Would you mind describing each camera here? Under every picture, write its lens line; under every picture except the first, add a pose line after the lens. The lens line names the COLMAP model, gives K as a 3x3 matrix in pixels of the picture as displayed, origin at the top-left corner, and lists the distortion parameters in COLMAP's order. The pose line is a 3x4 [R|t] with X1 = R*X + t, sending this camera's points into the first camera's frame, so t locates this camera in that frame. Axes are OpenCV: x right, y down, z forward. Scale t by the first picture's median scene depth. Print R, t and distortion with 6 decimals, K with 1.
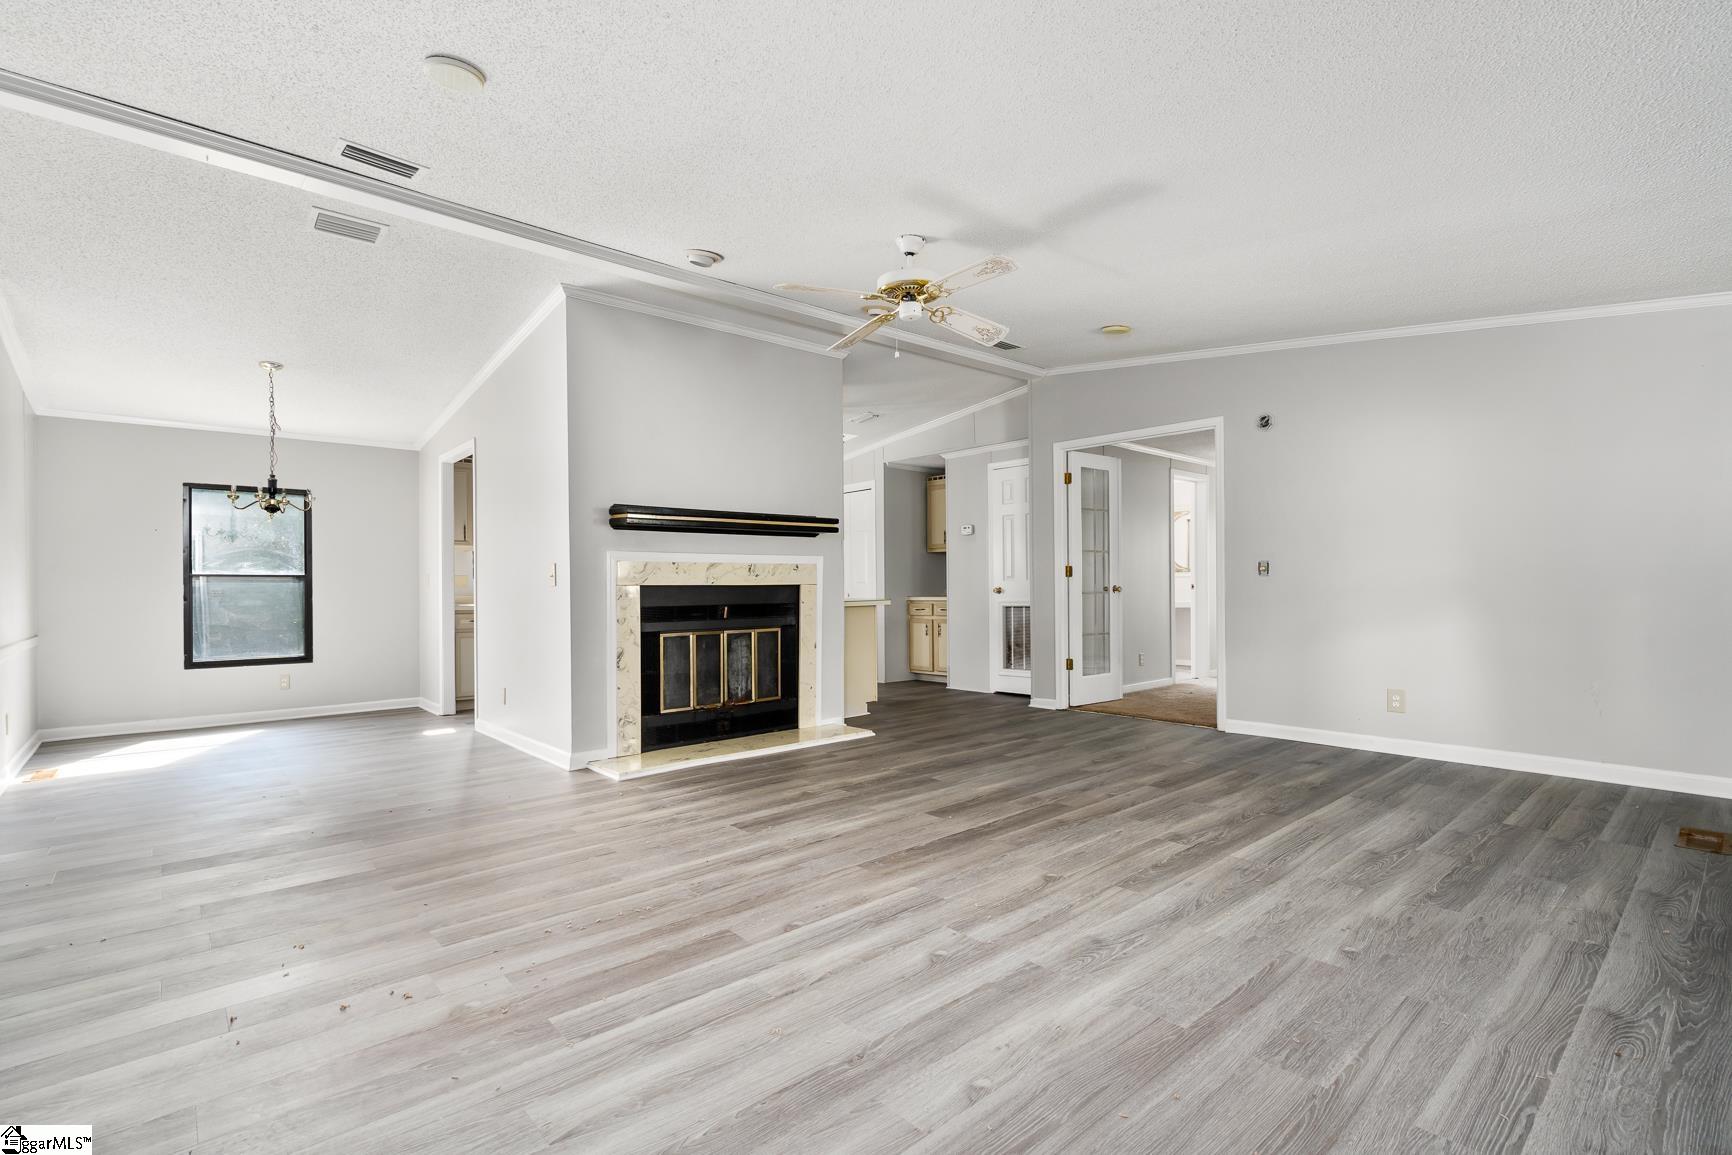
lens RADIAL K [[798.2, 0, 860.4], [0, 798.2, 579.0], [0, 0, 1]] dist [0.003954, 0.000803]
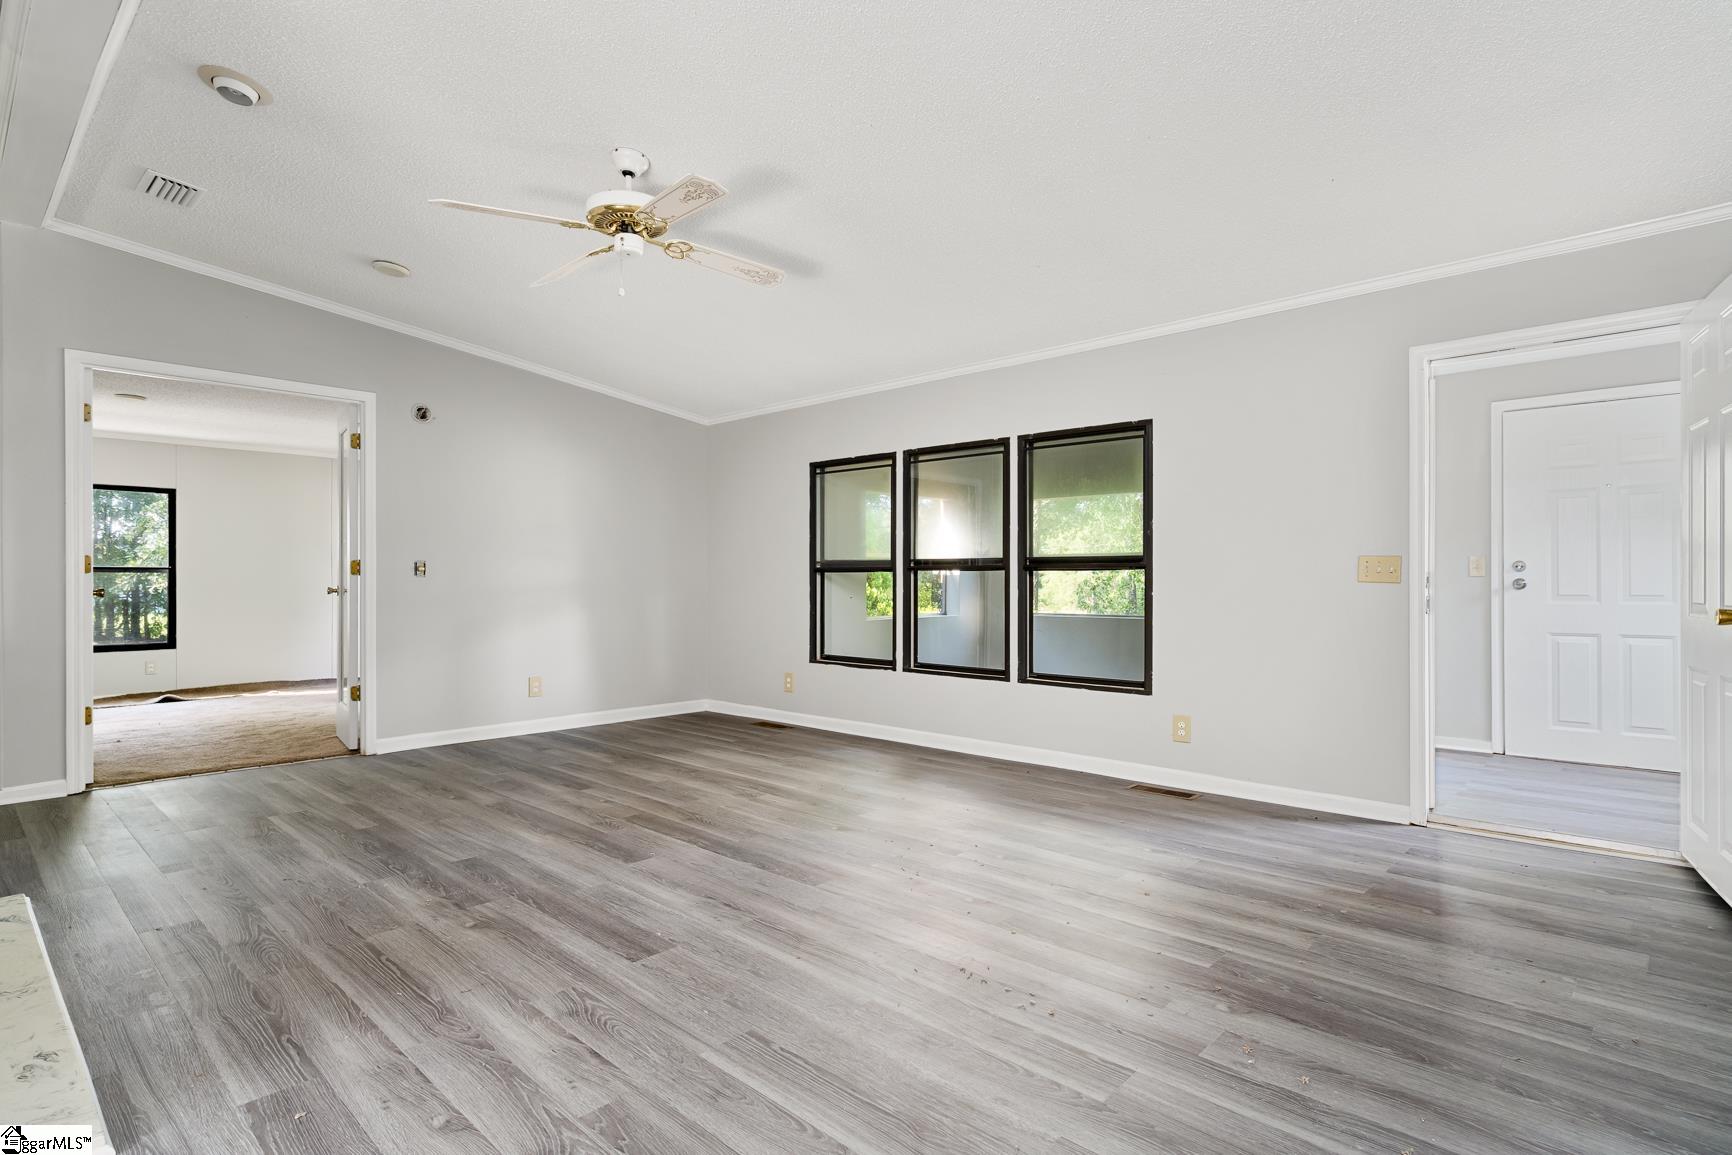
lens RADIAL K [[873.0, 0, 866.5], [0, 873.0, 584.5], [0, 0, 1]] dist [-0.007516, 0.000312]
pose [[-0.097077, 0.007111, 0.995251, -0.861254], [-0.003755, 0.999965, -0.007511, 0.015774], [-0.995270, -0.004467, -0.097047, 0.882505]]
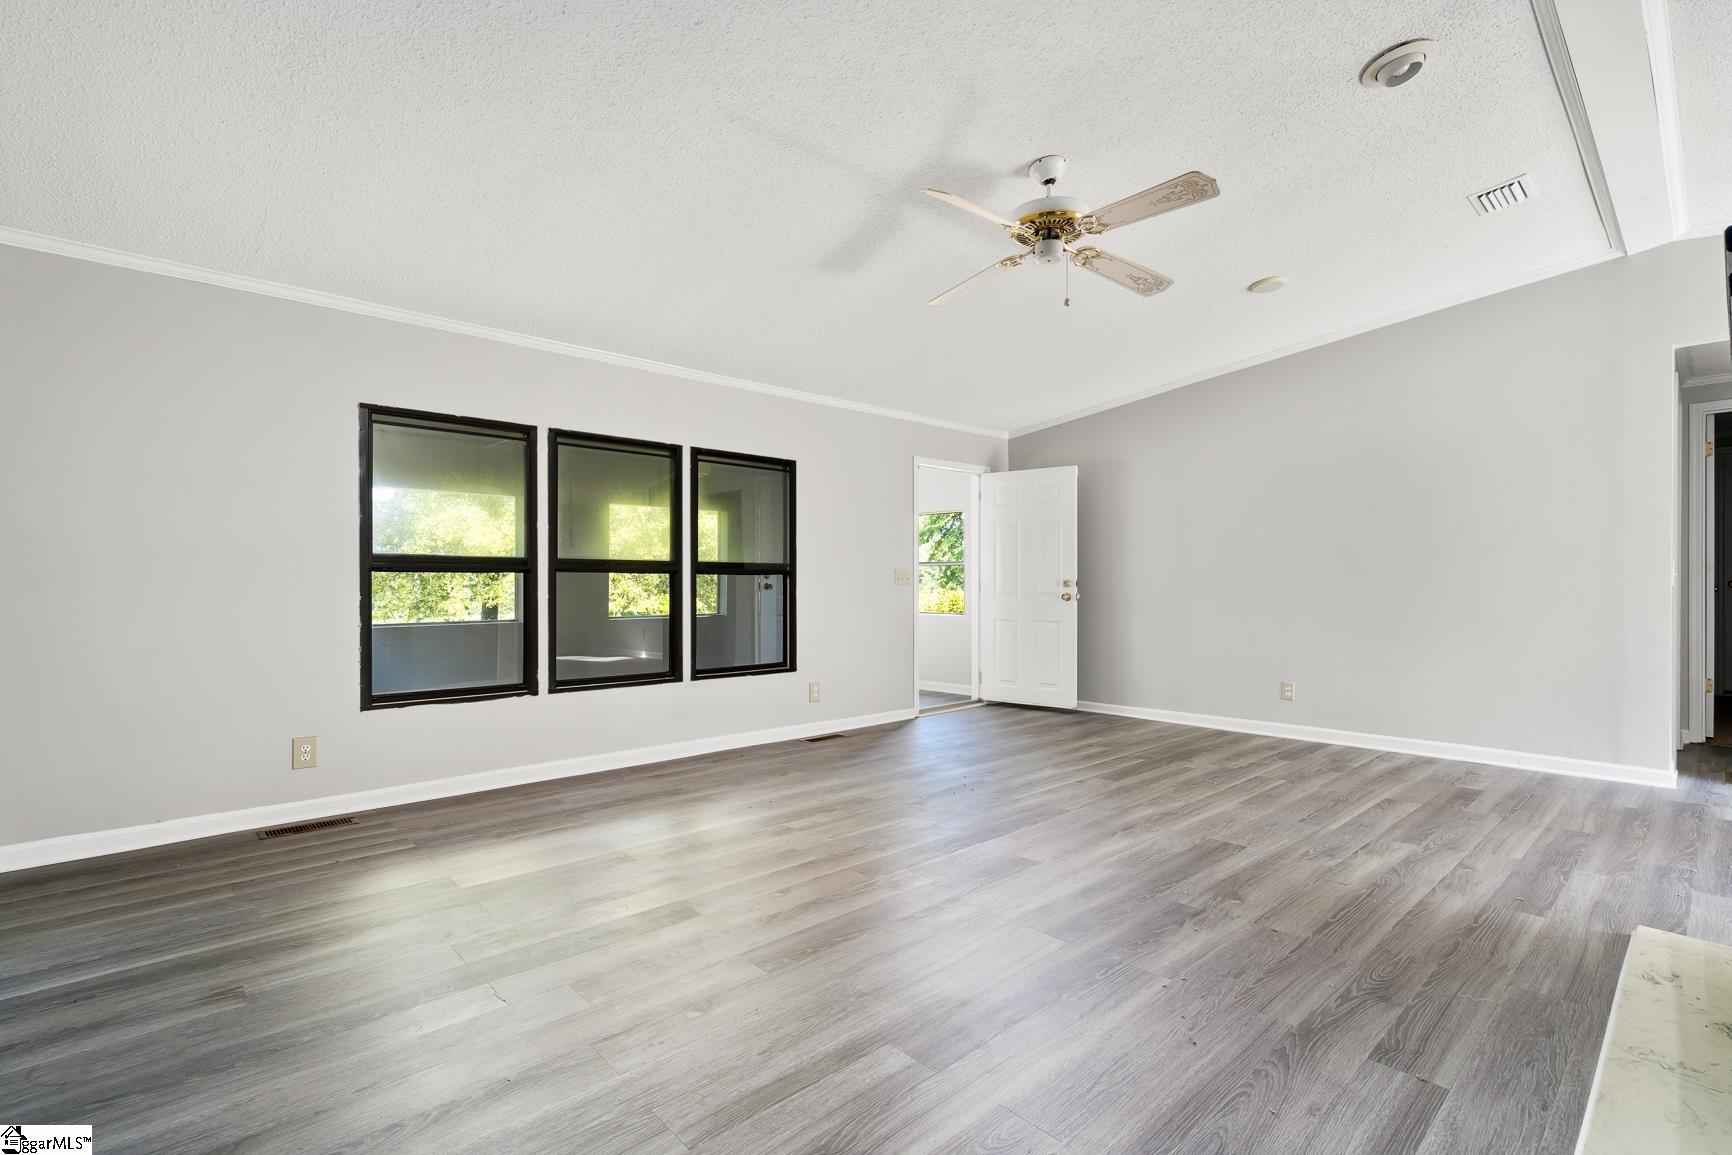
lens RADIAL K [[798.2, 0, 858.0], [0, 798.2, 577.4], [0, 0, 1]] dist [0.003954, 0.000803]
pose [[-0.999771, 0.011454, -0.018083, 0.290791], [0.011695, 0.999844, -0.013263, 0.008606], [0.017928, -0.013472, -0.999749, 1.898337]]
